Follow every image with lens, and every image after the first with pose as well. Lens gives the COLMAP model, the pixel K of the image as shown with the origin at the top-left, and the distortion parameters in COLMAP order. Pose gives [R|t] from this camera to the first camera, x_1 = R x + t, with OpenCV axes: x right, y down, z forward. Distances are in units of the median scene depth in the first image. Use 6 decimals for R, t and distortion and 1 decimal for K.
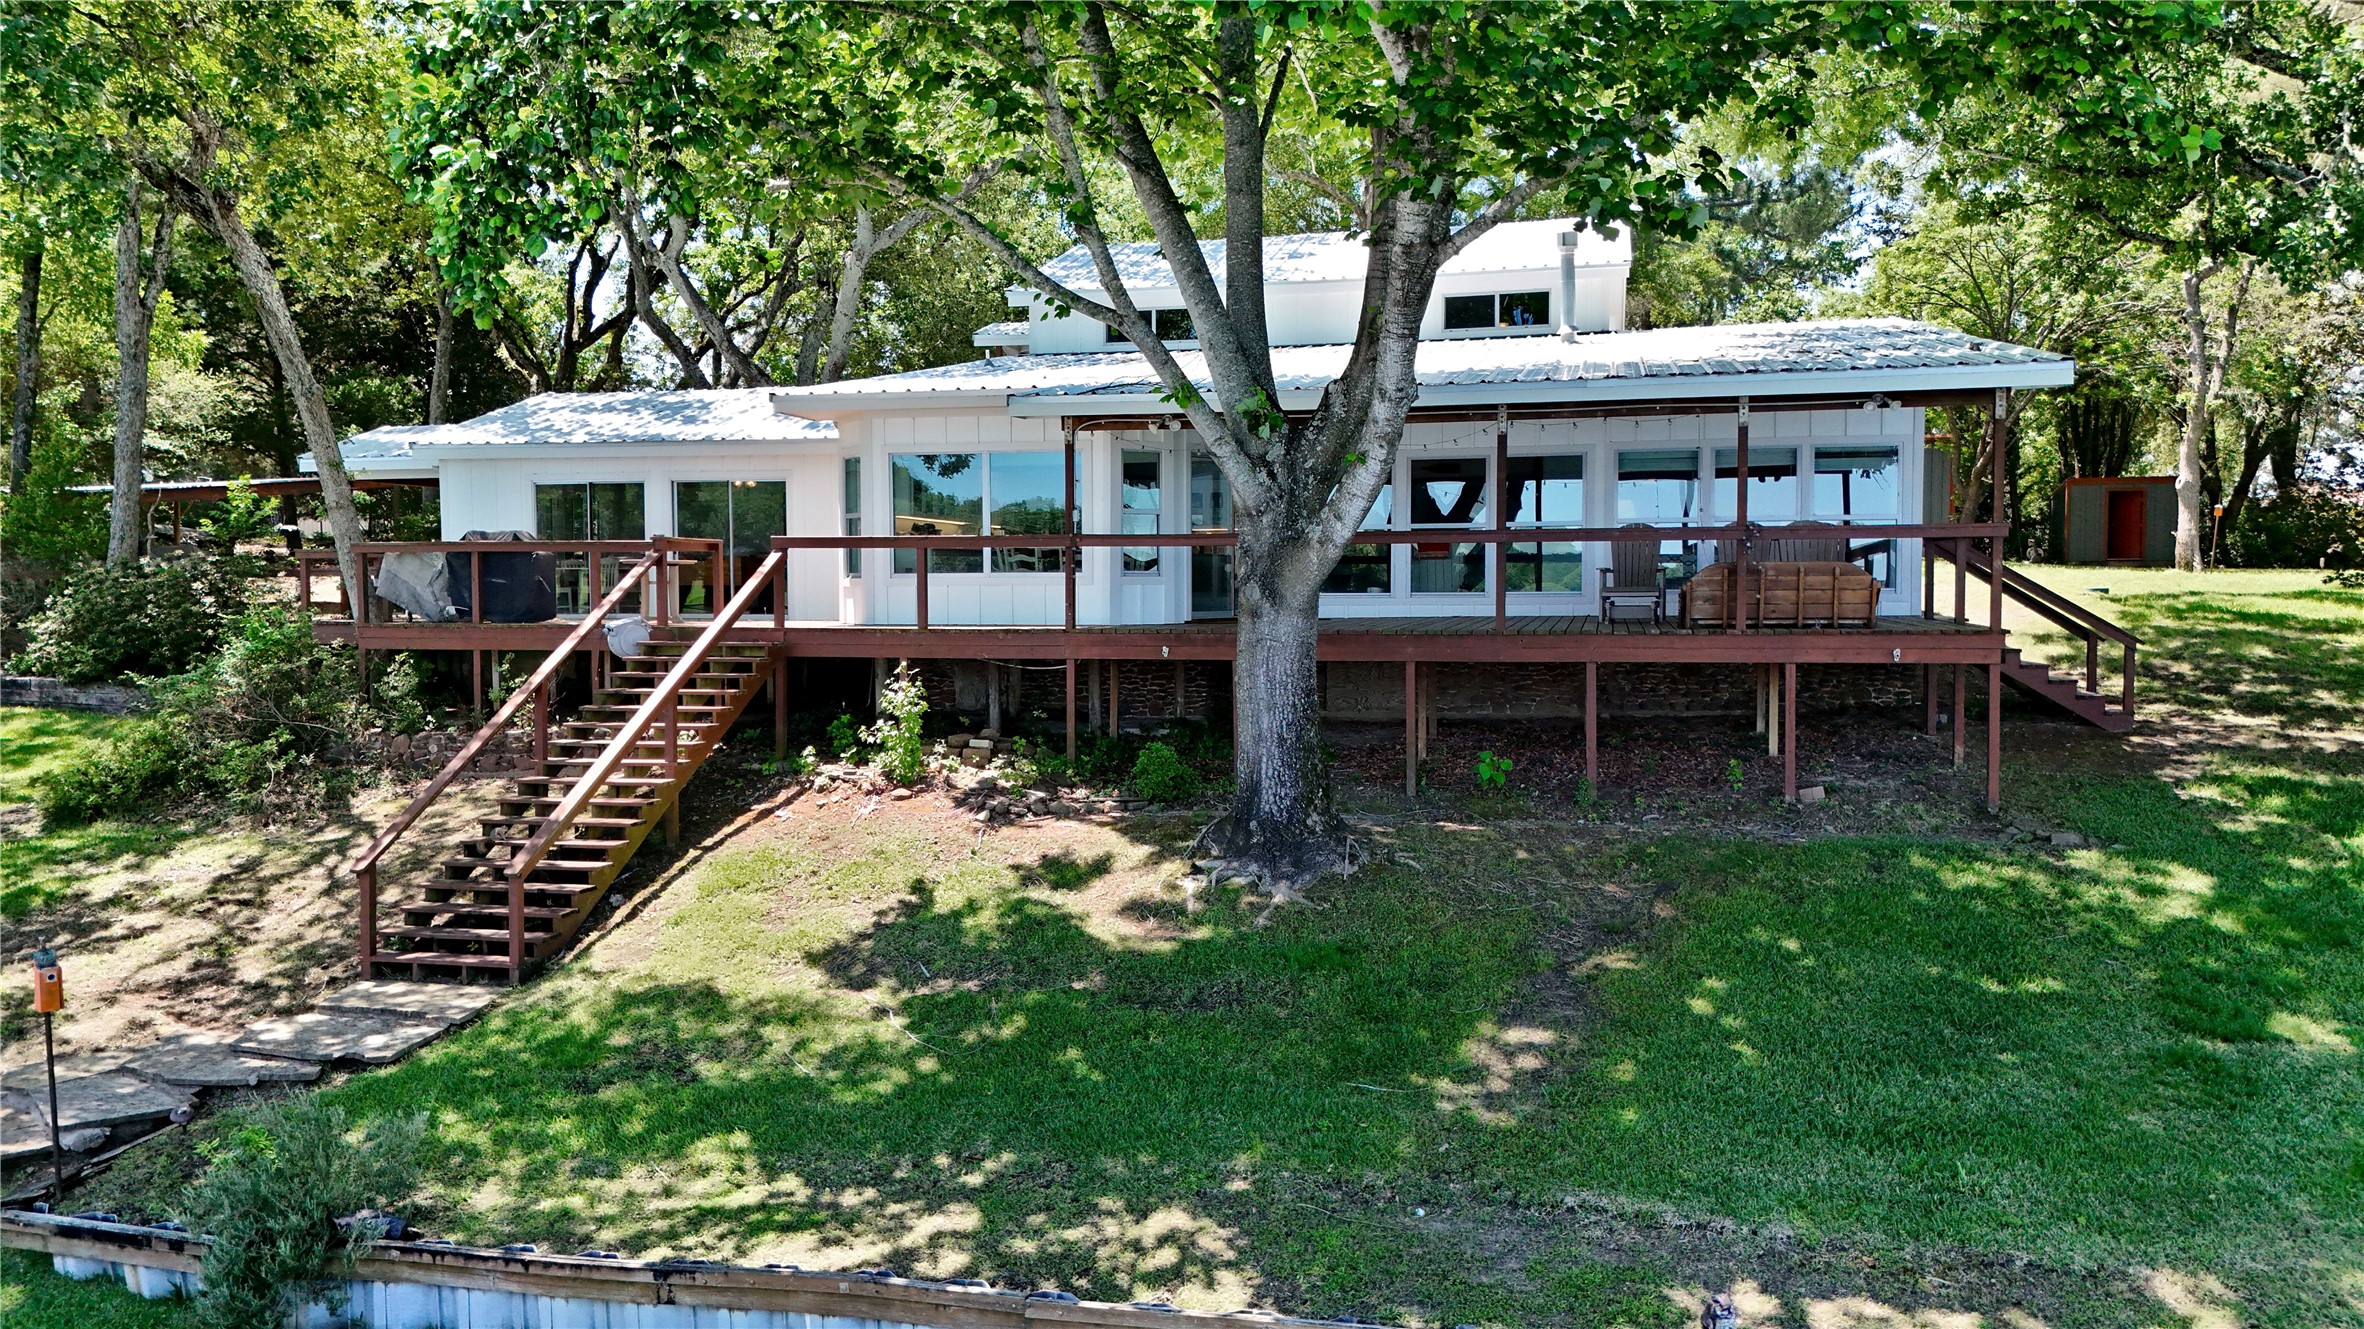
lens RADIAL K [[1943.7, 0, 1182.0], [0, 1943.7, 664.5], [0, 0, 1]] dist [0.084305, -0.003042]
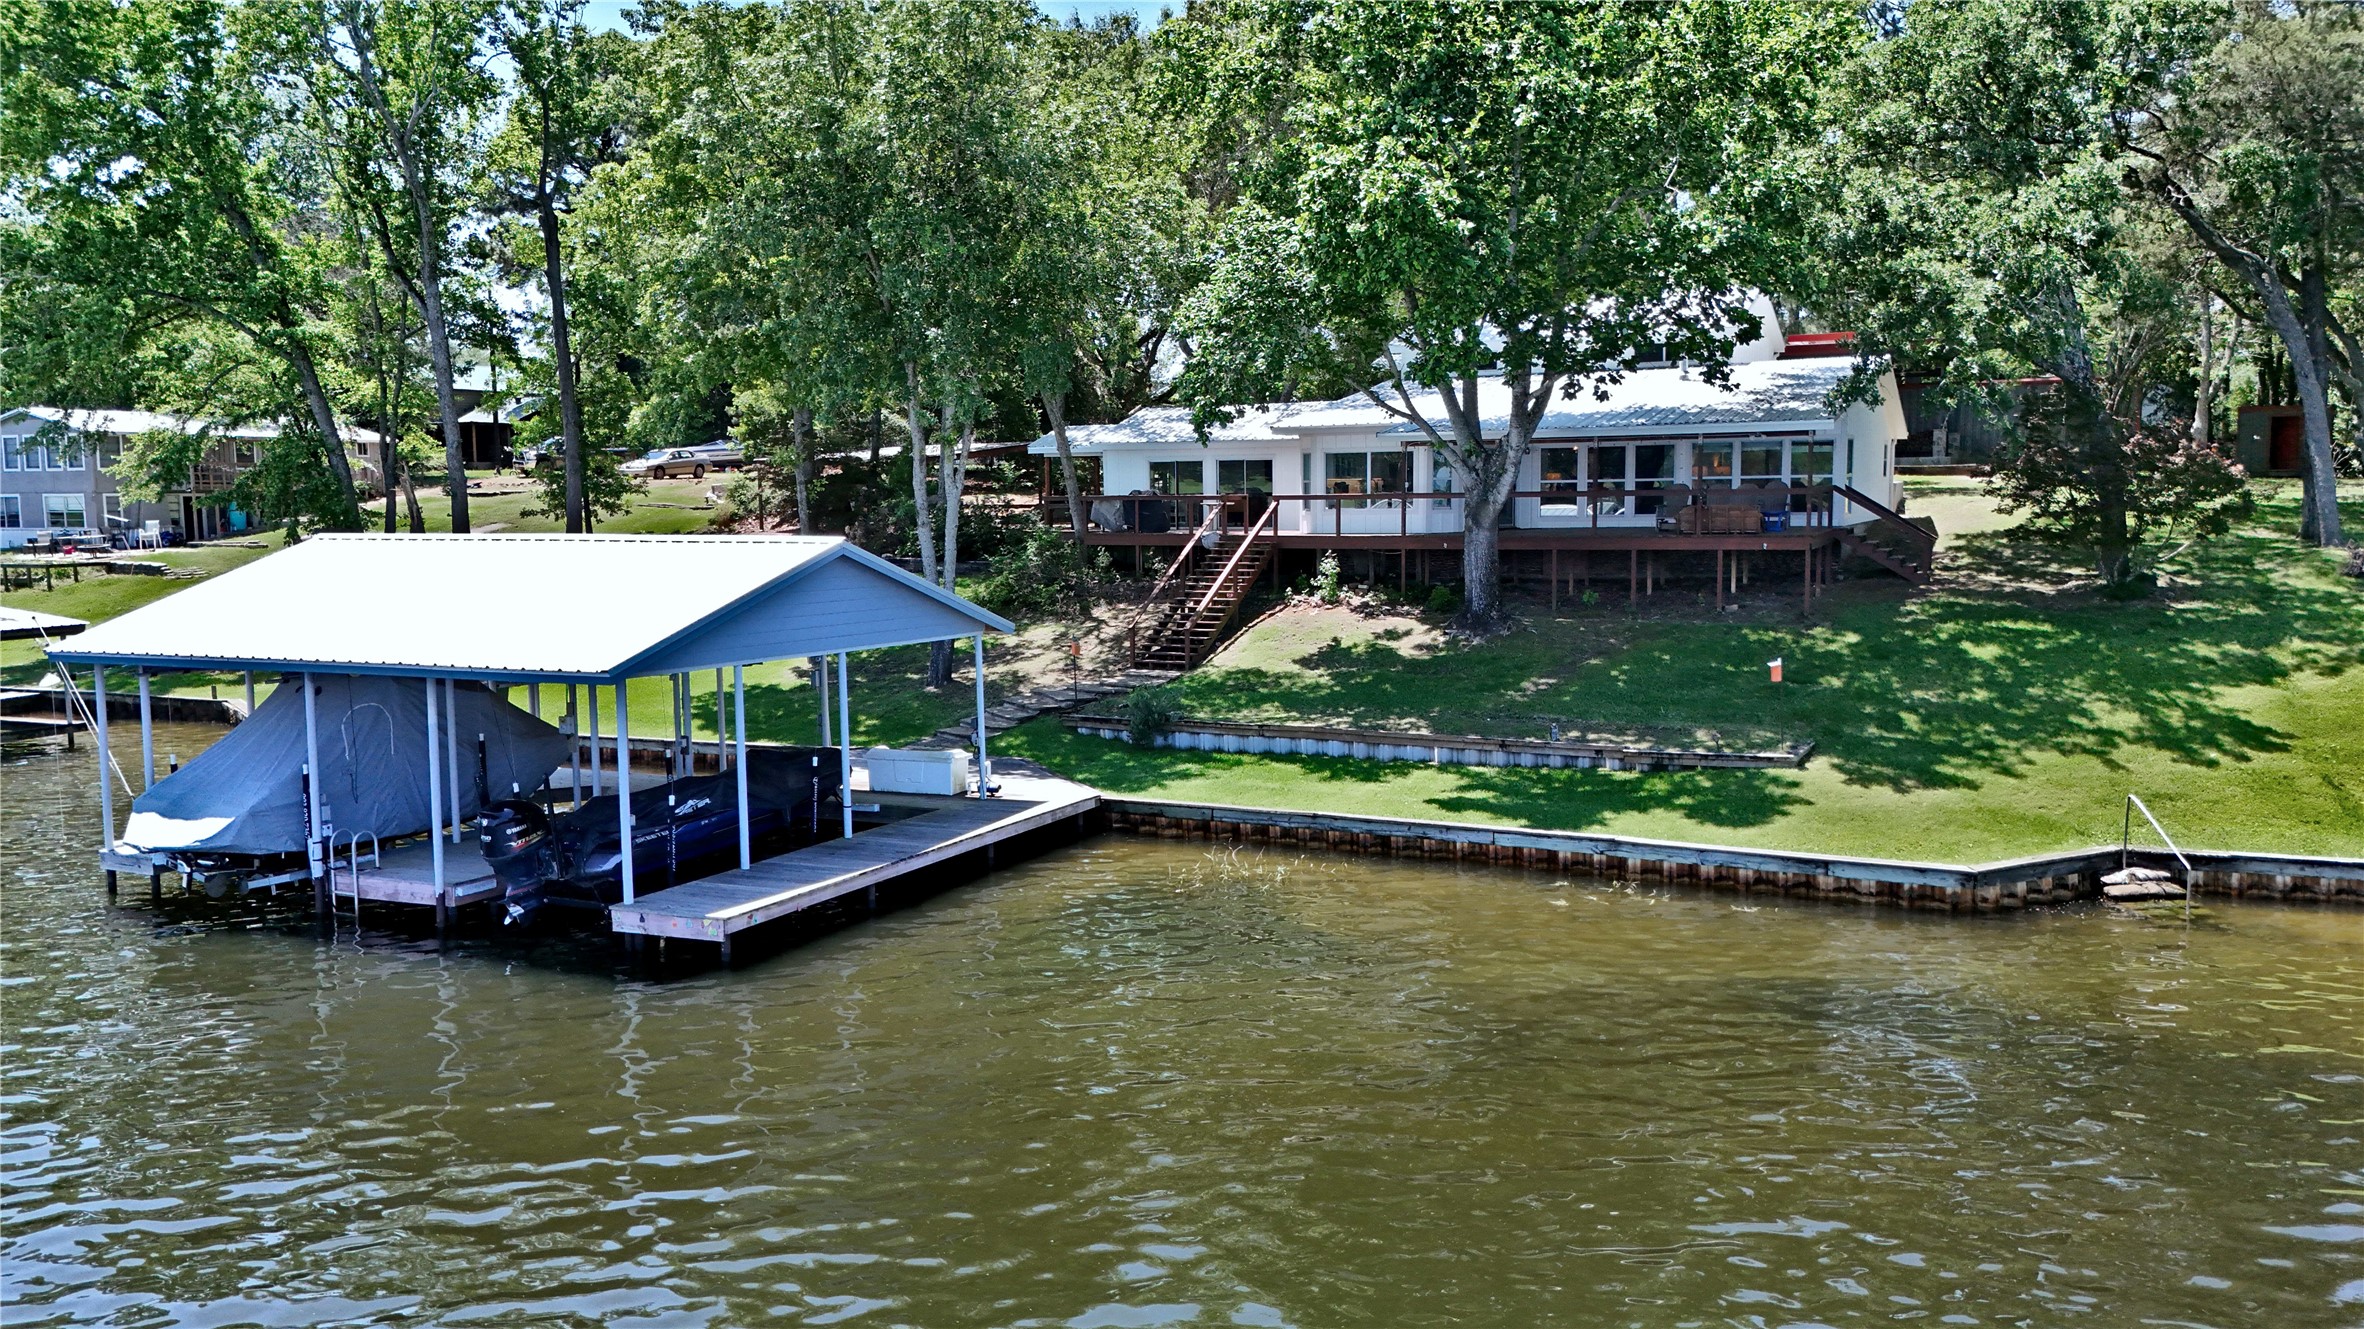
lens RADIAL K [[1943.7, 0, 1182.0], [0, 1943.7, 664.5], [0, 0, 1]] dist [0.084305, -0.003042]
pose [[0.976257, 0.012709, -0.216244, 0.199316], [-0.000474, 0.998401, 0.056535, 0.003523], [0.216617, -0.055090, 0.974701, -1.381682]]
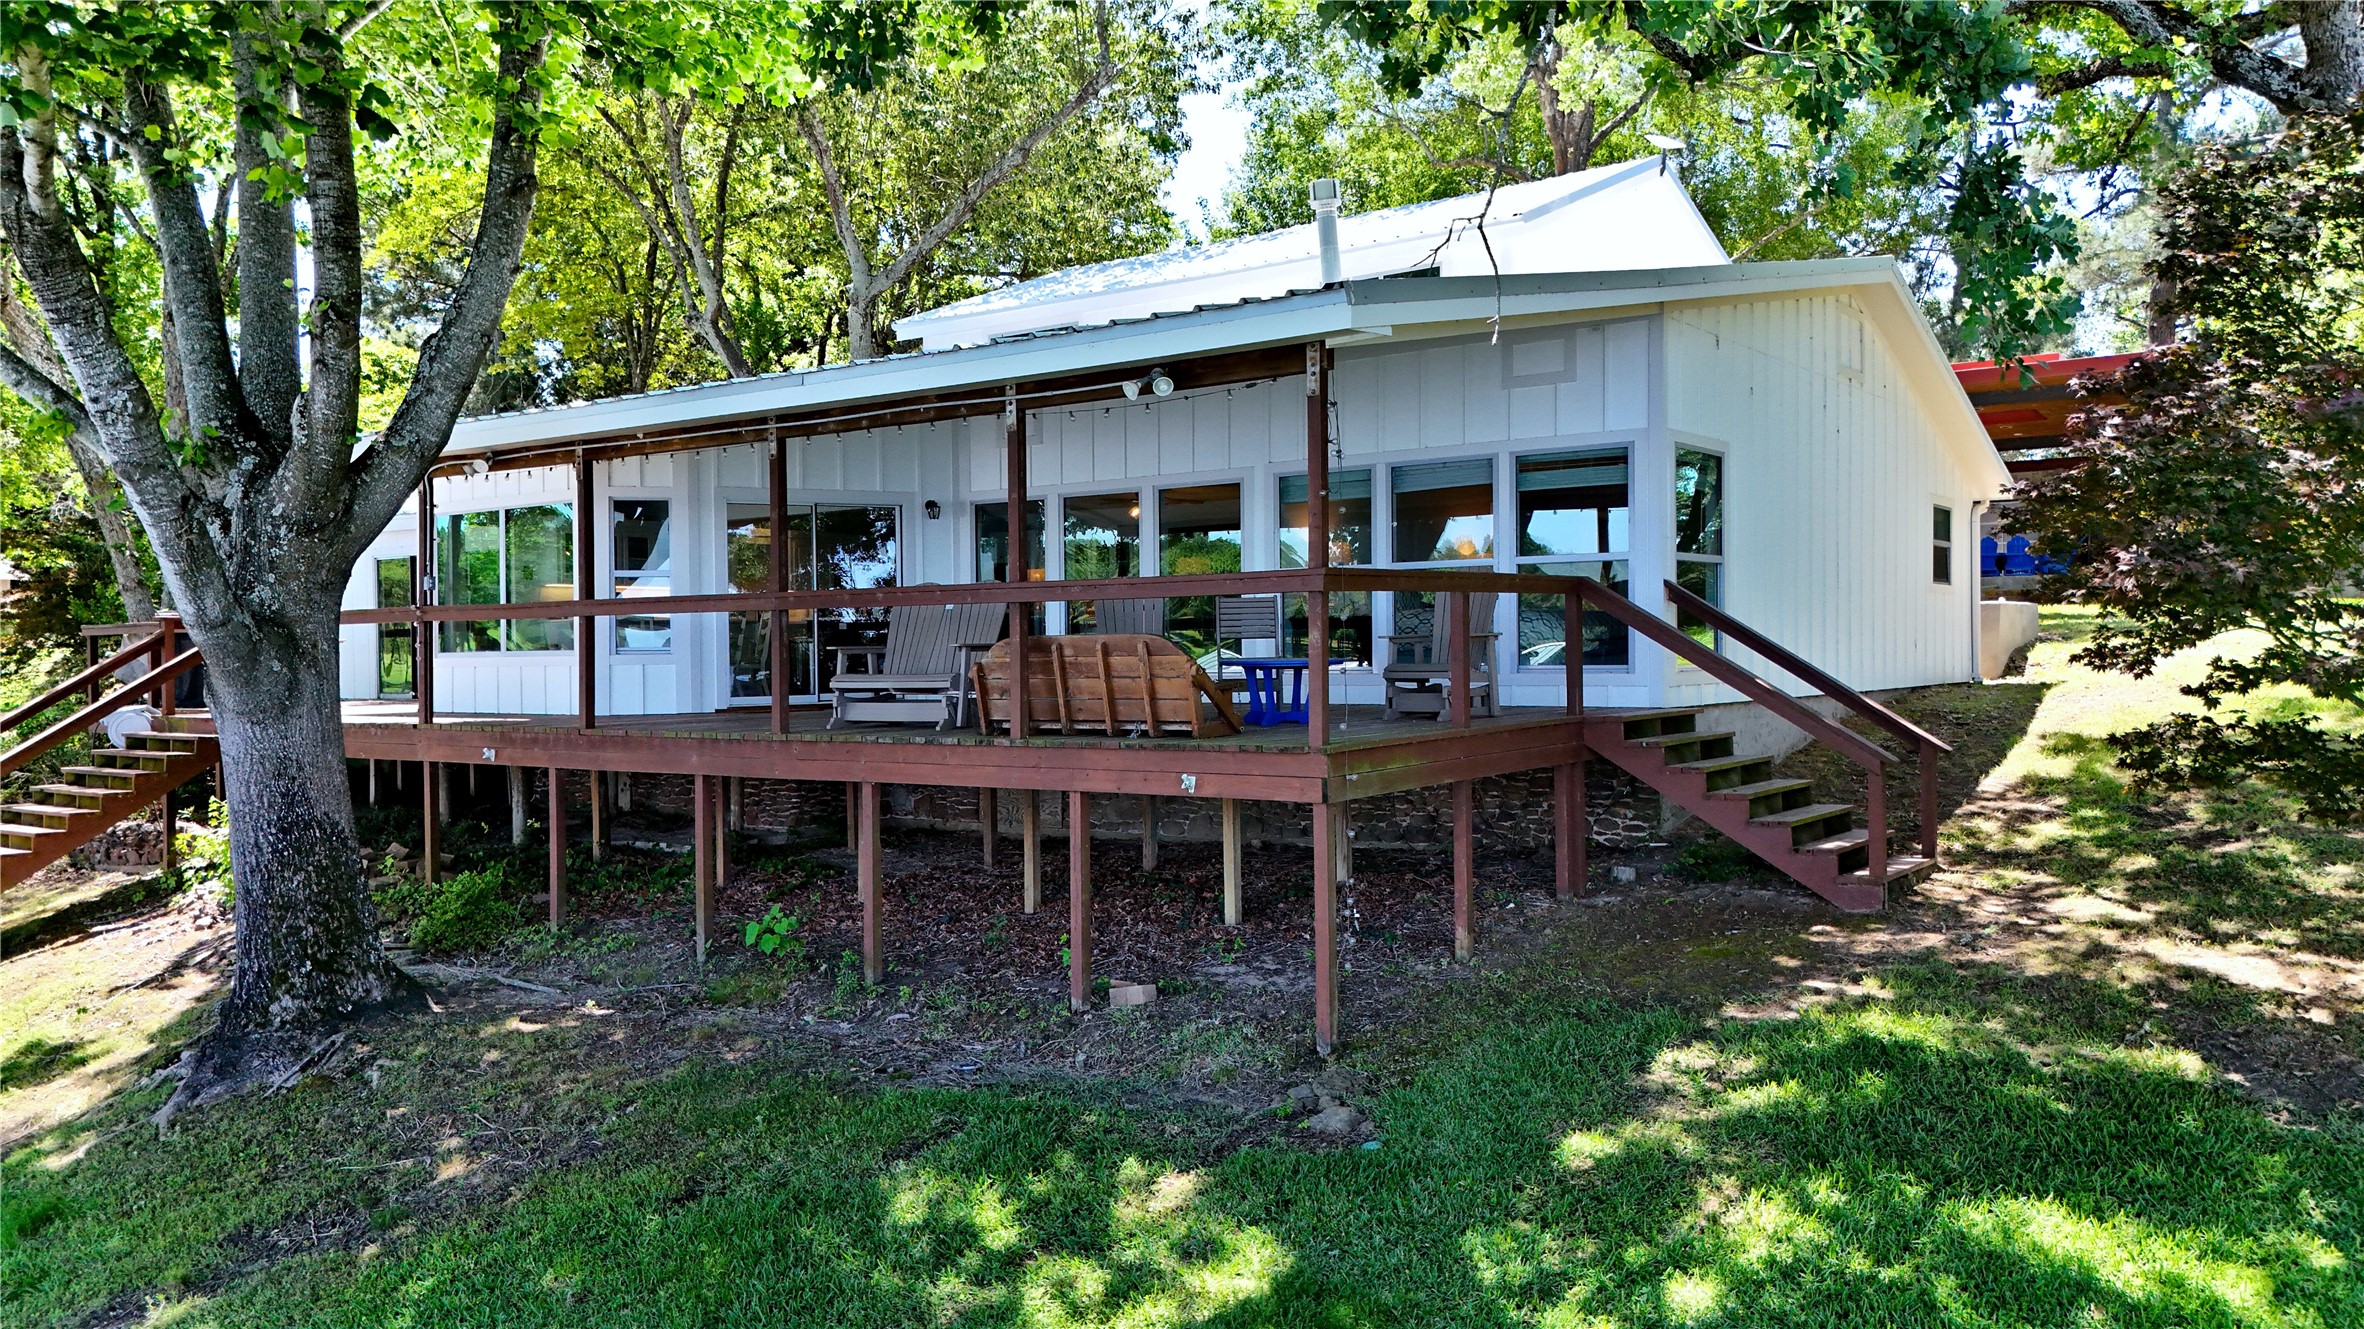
lens RADIAL K [[1943.7, 0, 1182.0], [0, 1943.7, 664.5], [0, 0, 1]] dist [0.084305, -0.003042]
pose [[0.916188, -0.004014, -0.400729, 0.610355], [-0.005362, 0.999738, -0.022273, -0.028953], [0.400713, 0.022555, 0.915926, 0.426724]]
